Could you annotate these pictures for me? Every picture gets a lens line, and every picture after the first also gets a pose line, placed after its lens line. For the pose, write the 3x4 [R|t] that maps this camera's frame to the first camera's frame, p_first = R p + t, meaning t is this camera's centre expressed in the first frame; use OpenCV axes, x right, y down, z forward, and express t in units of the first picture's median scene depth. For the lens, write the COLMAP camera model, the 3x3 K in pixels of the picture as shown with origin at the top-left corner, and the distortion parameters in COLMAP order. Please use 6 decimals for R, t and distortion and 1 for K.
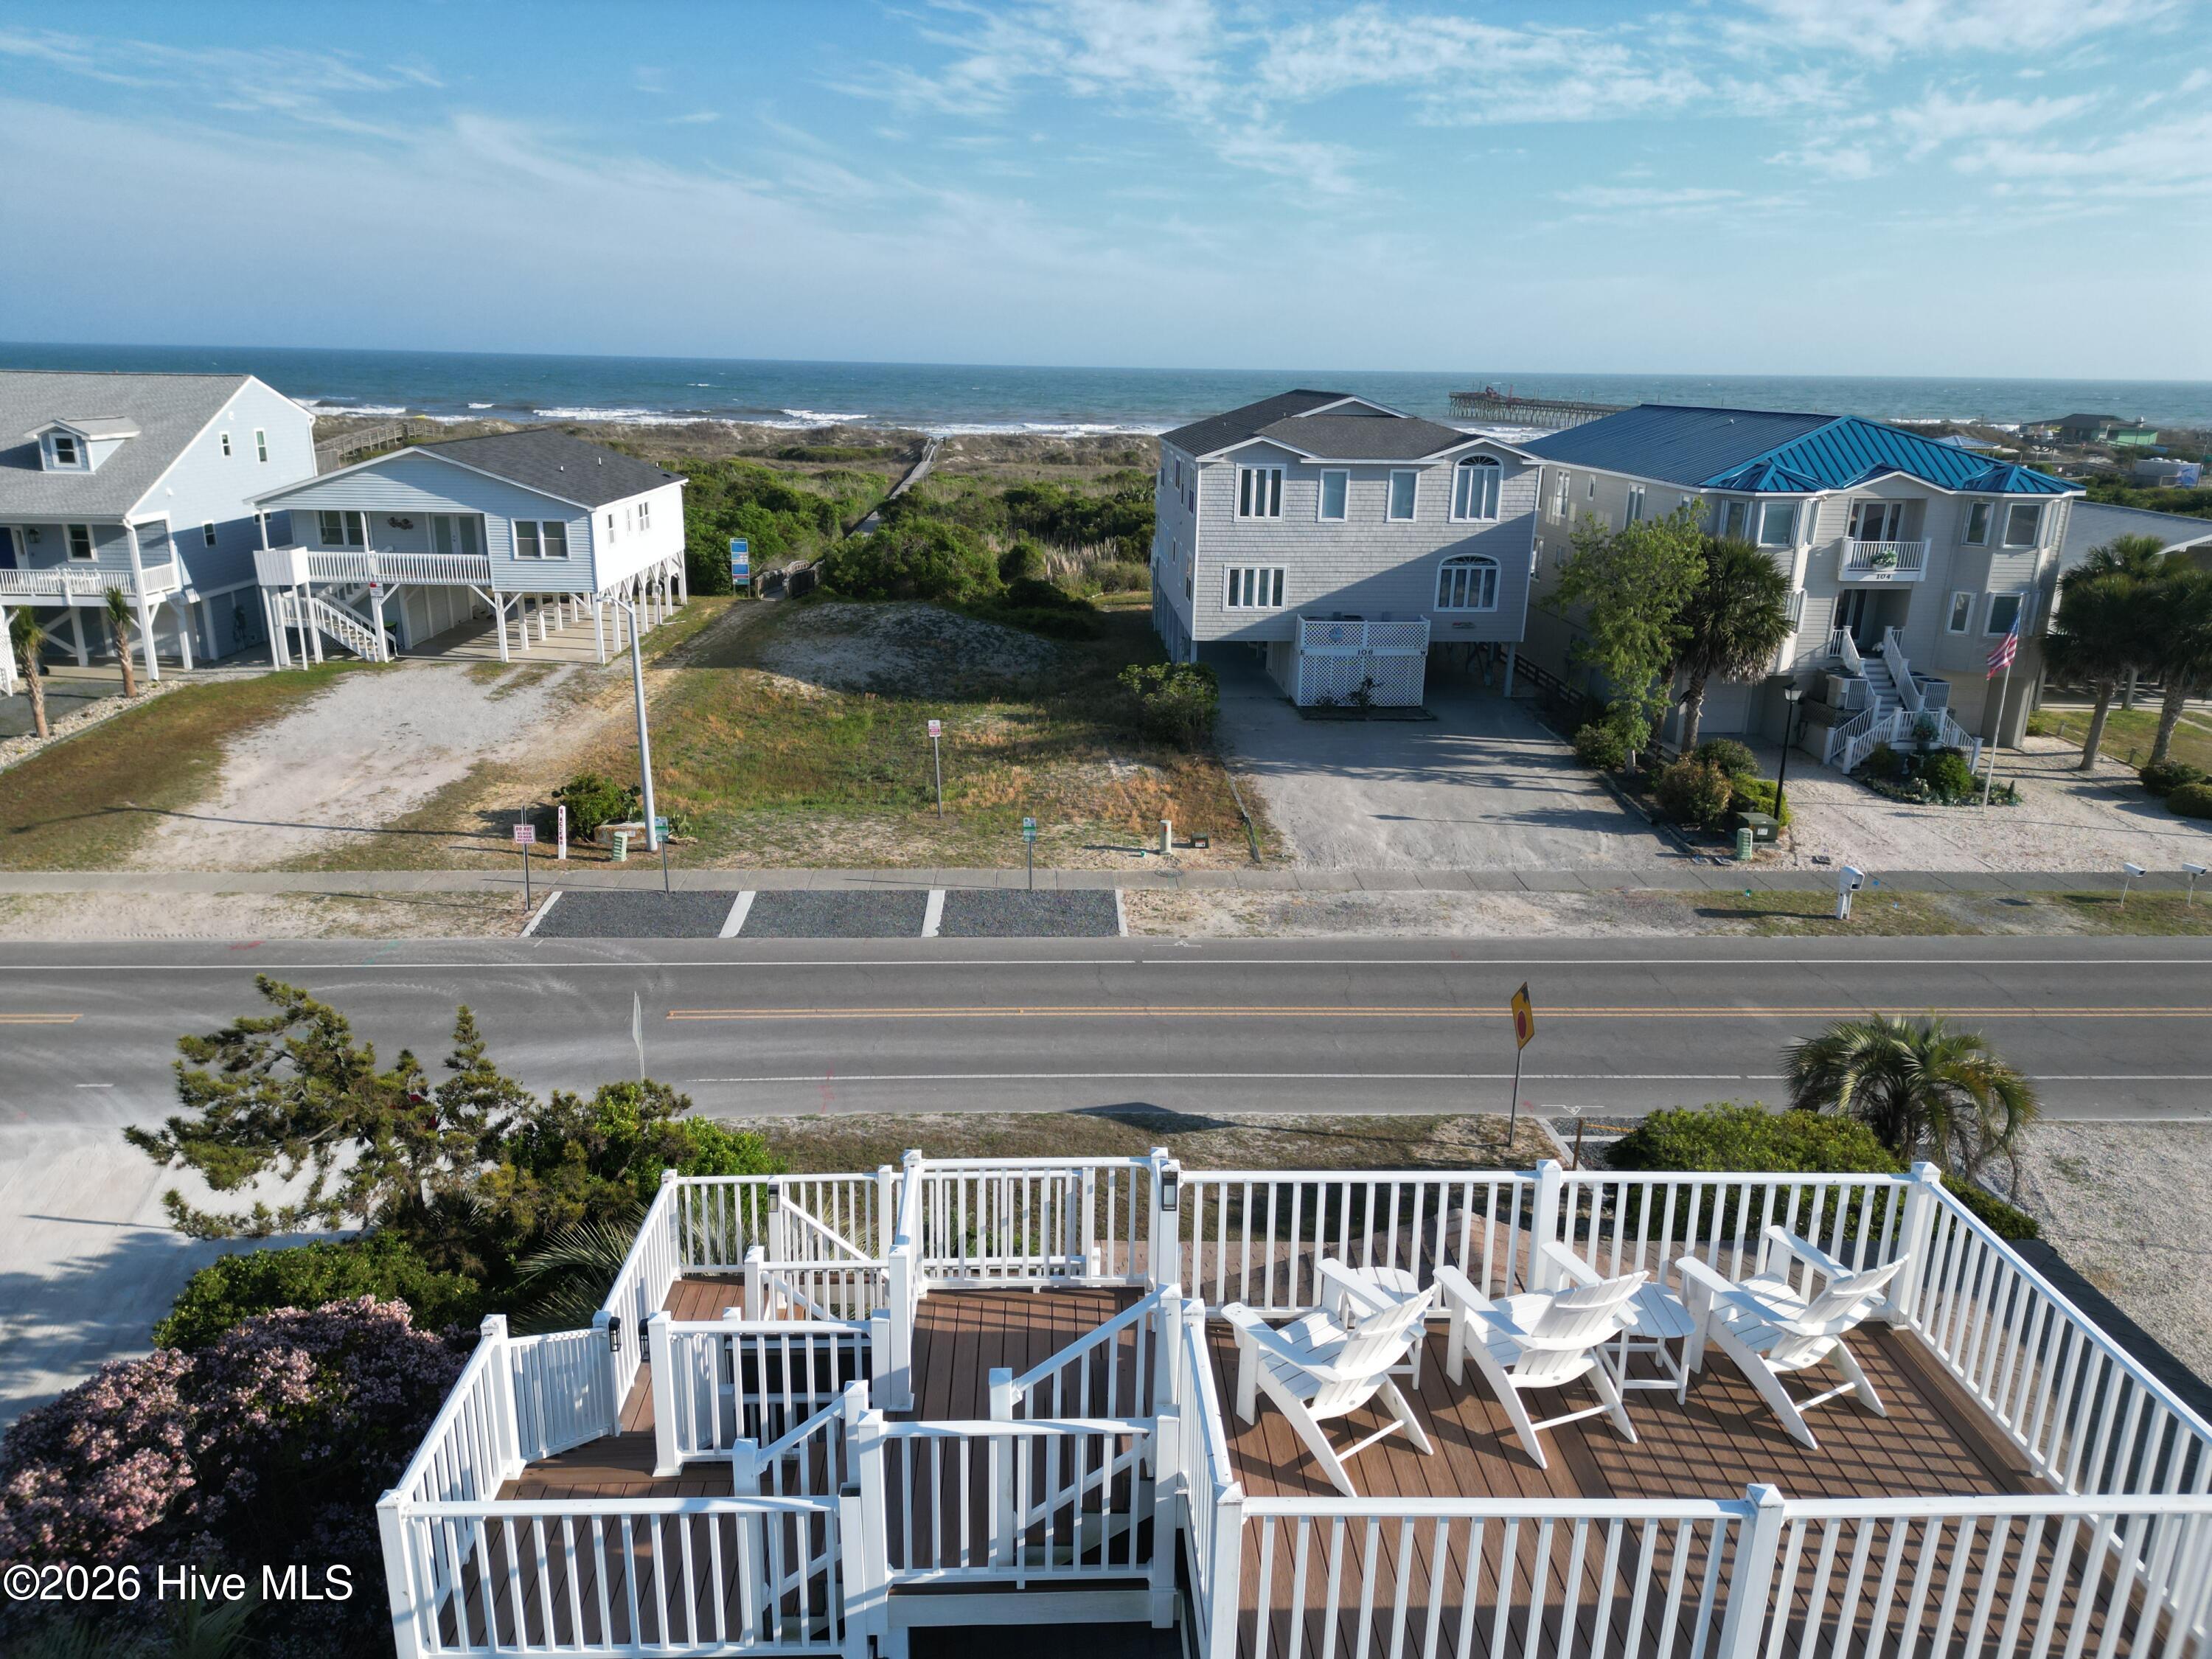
lens RADIAL K [[1536.8, 0, 1103.3], [0, 1536.8, 828.2], [0, 0, 1]] dist [0.098416, -0.110555]
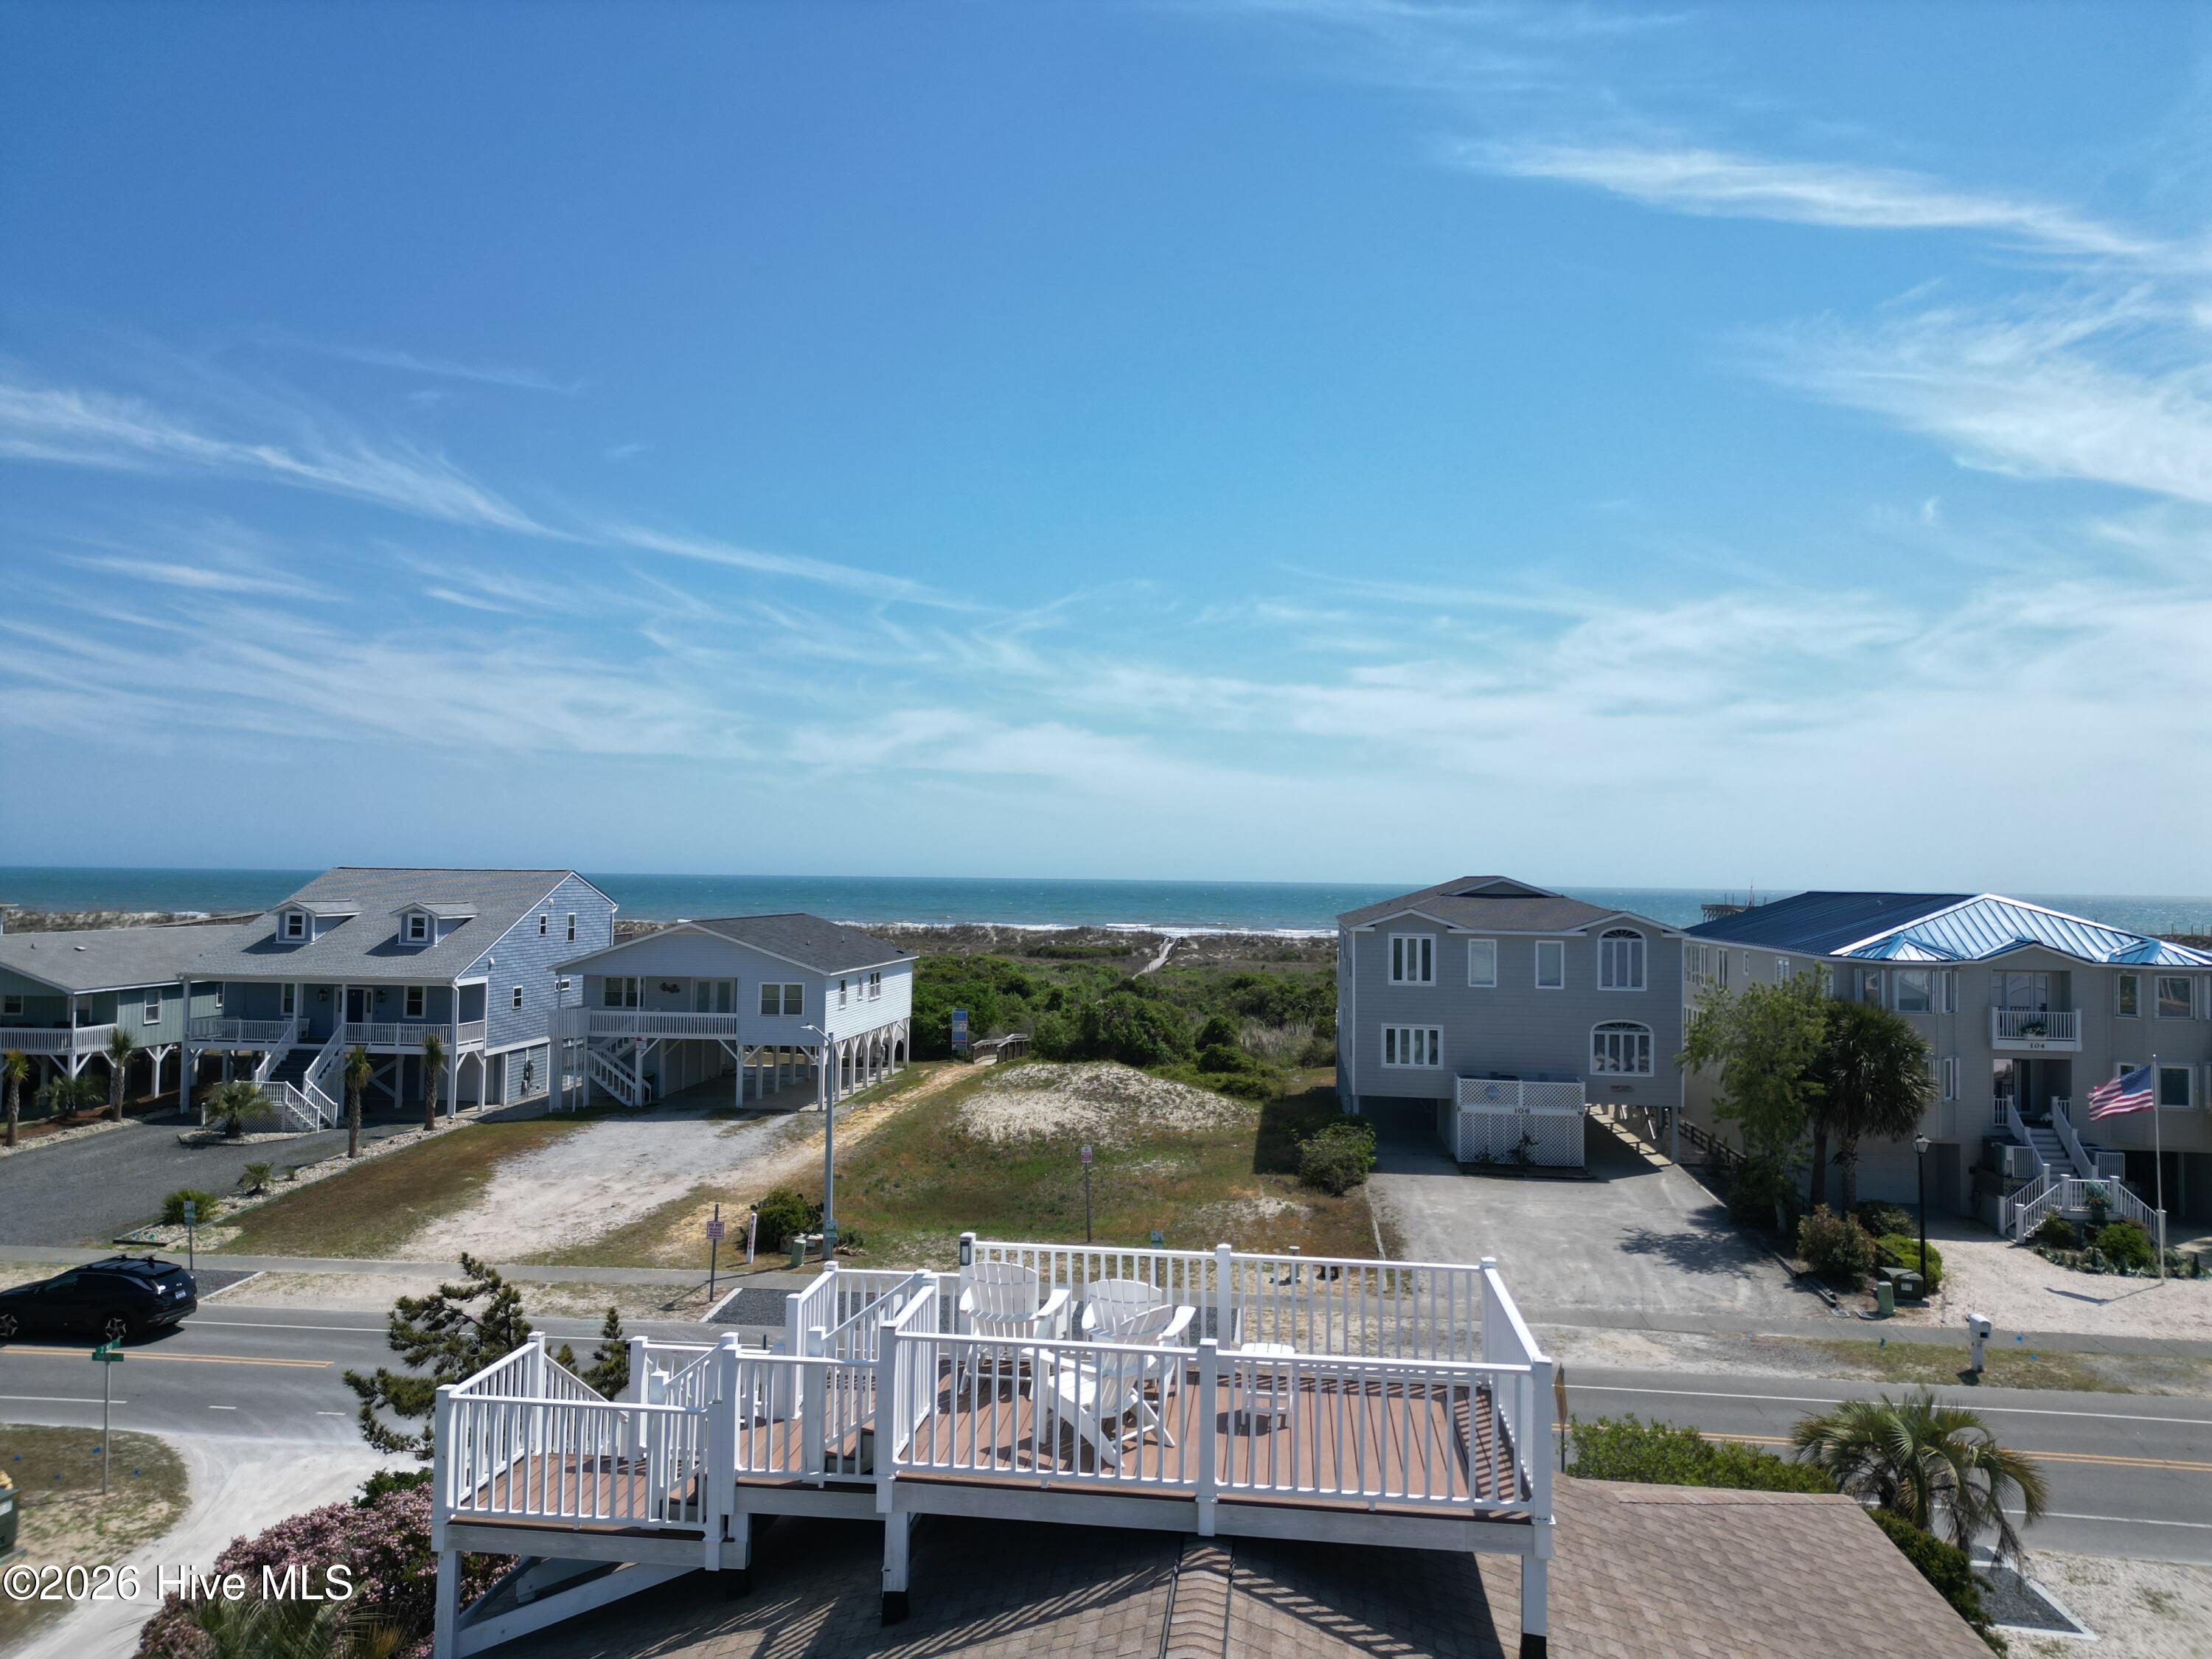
lens RADIAL K [[1536.8, 0, 1103.3], [0, 1536.8, 828.2], [0, 0, 1]] dist [0.098416, -0.110555]
pose [[0.986617, -0.009190, -0.162794, 0.075587], [-0.043388, 0.947617, -0.316448, 0.056373], [0.157174, 0.319276, 0.934537, -0.091077]]
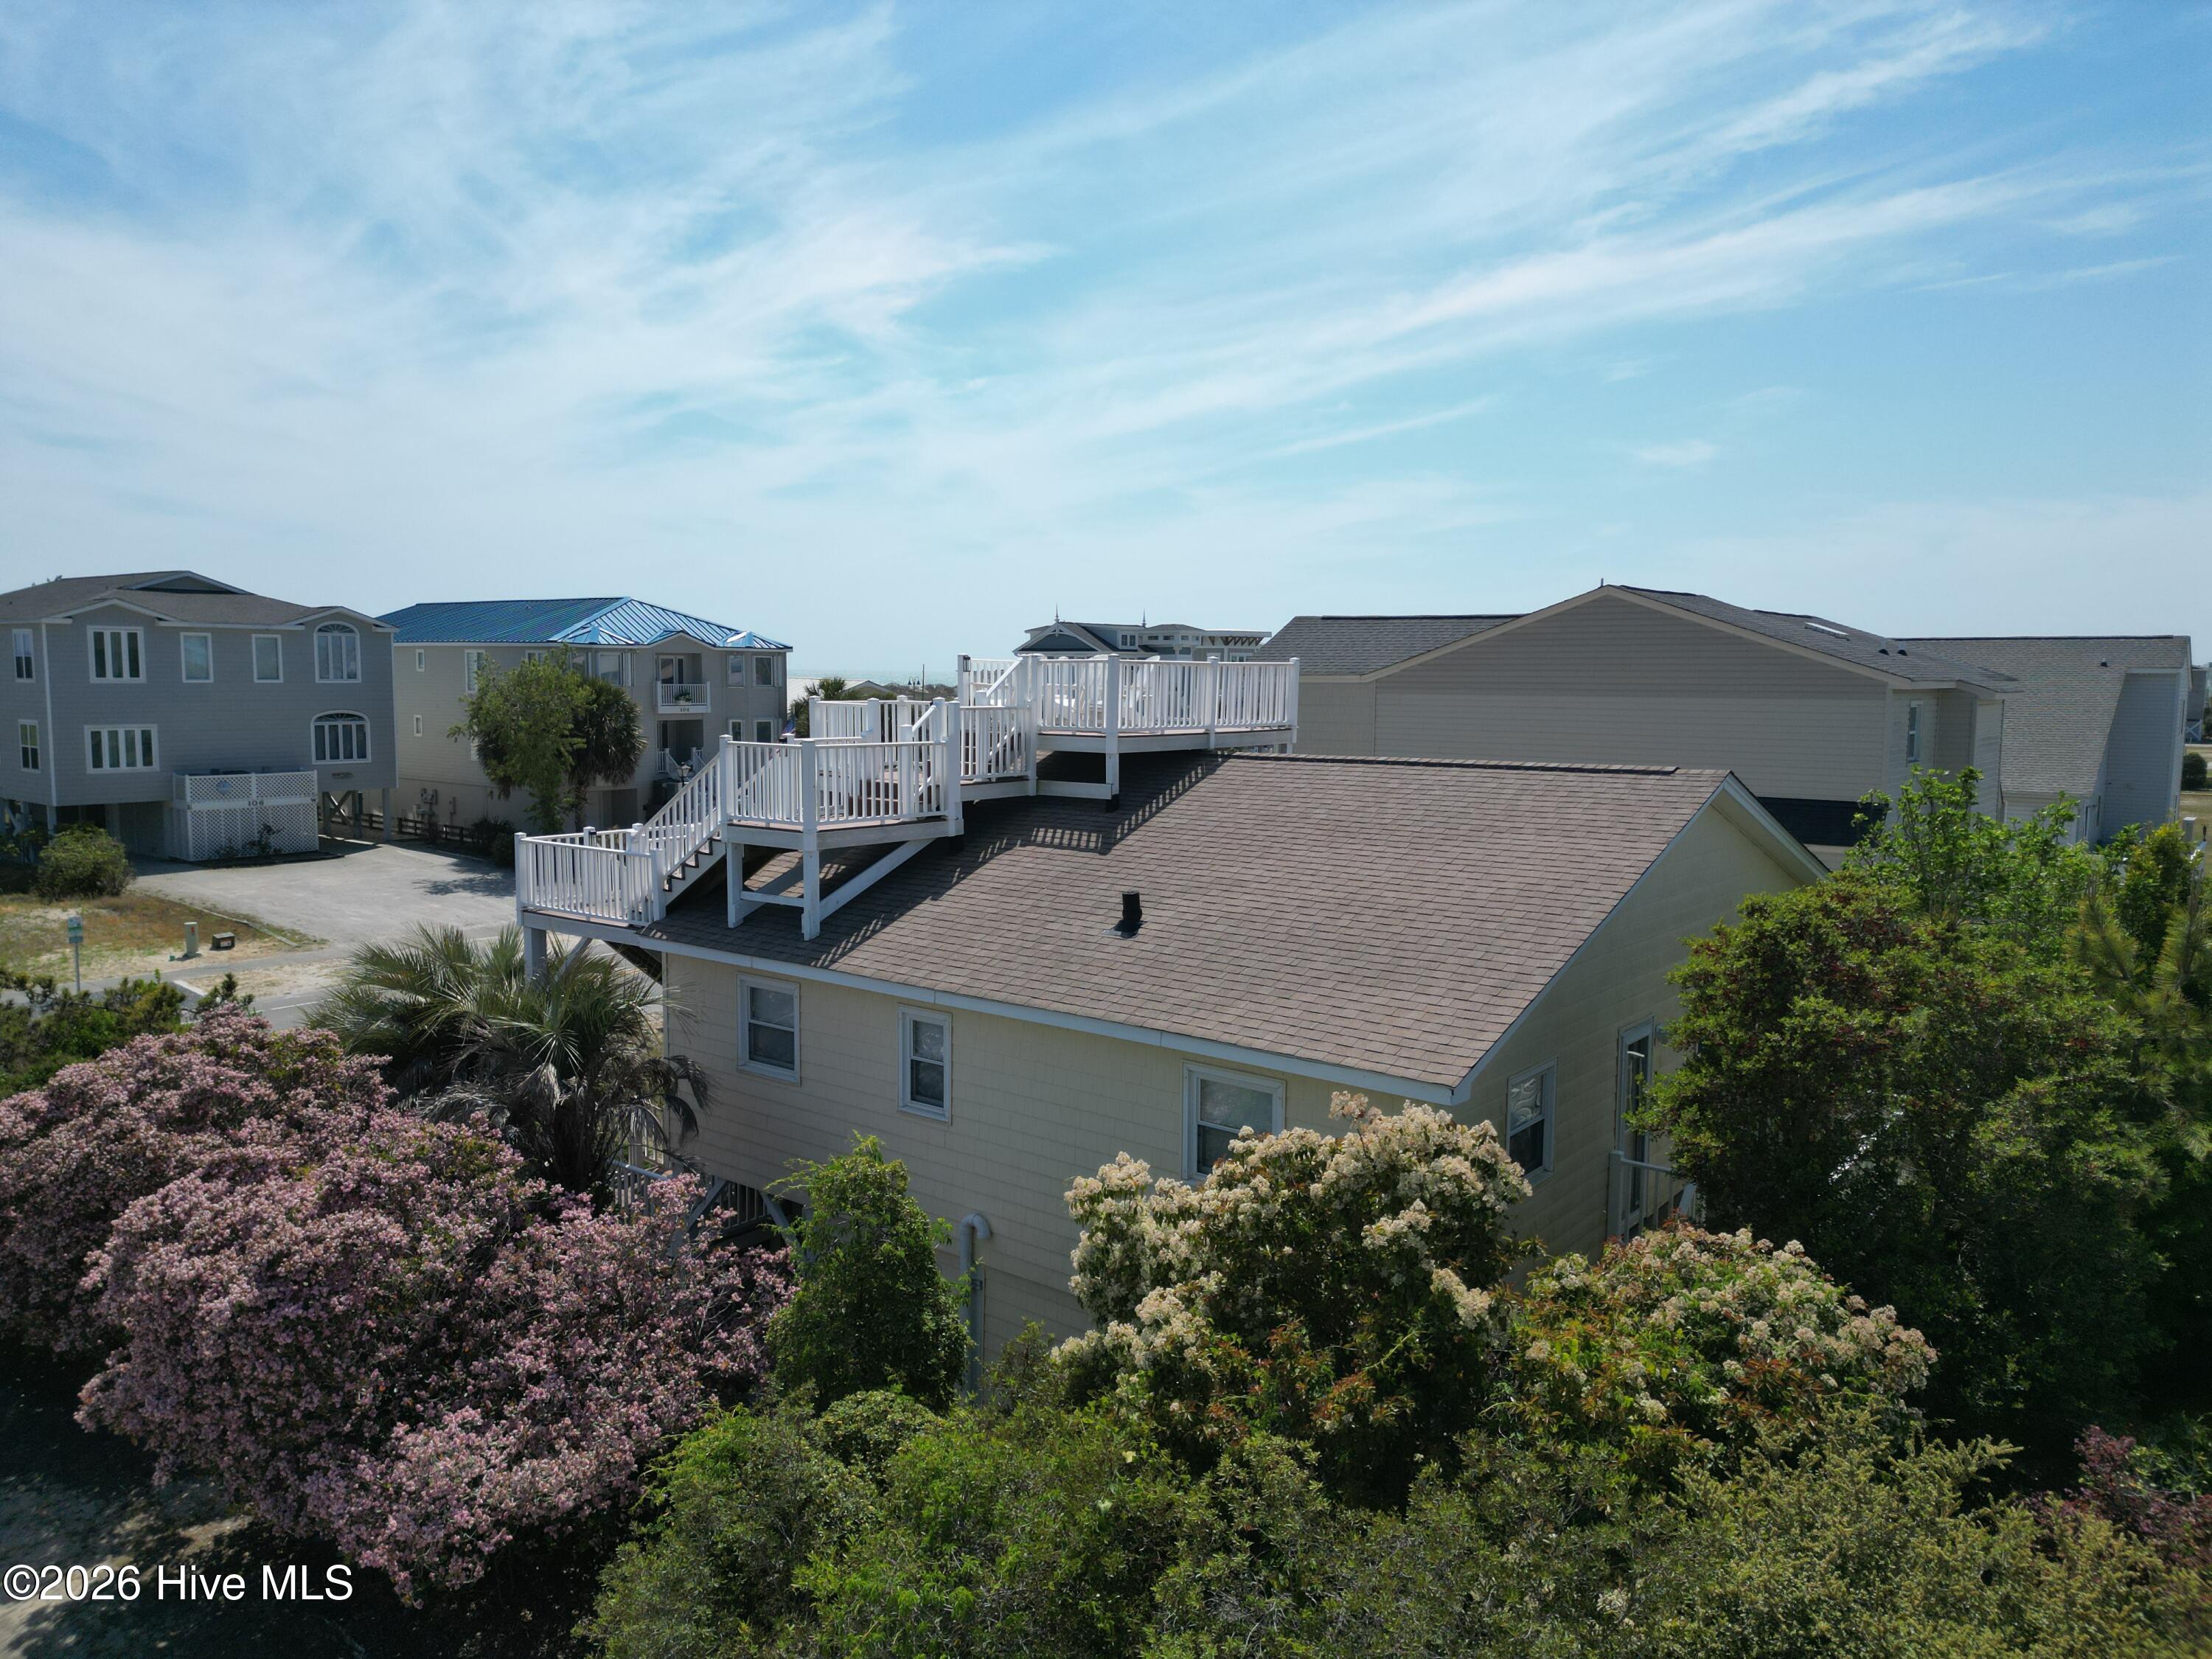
lens RADIAL K [[1536.8, 0, 1103.3], [0, 1536.8, 828.2], [0, 0, 1]] dist [0.098416, -0.110555]
pose [[0.655691, -0.089996, 0.749647, -0.293375], [0.220125, 0.972523, -0.075783, 0.127473], [-0.722229, 0.214706, 0.657485, -0.121601]]
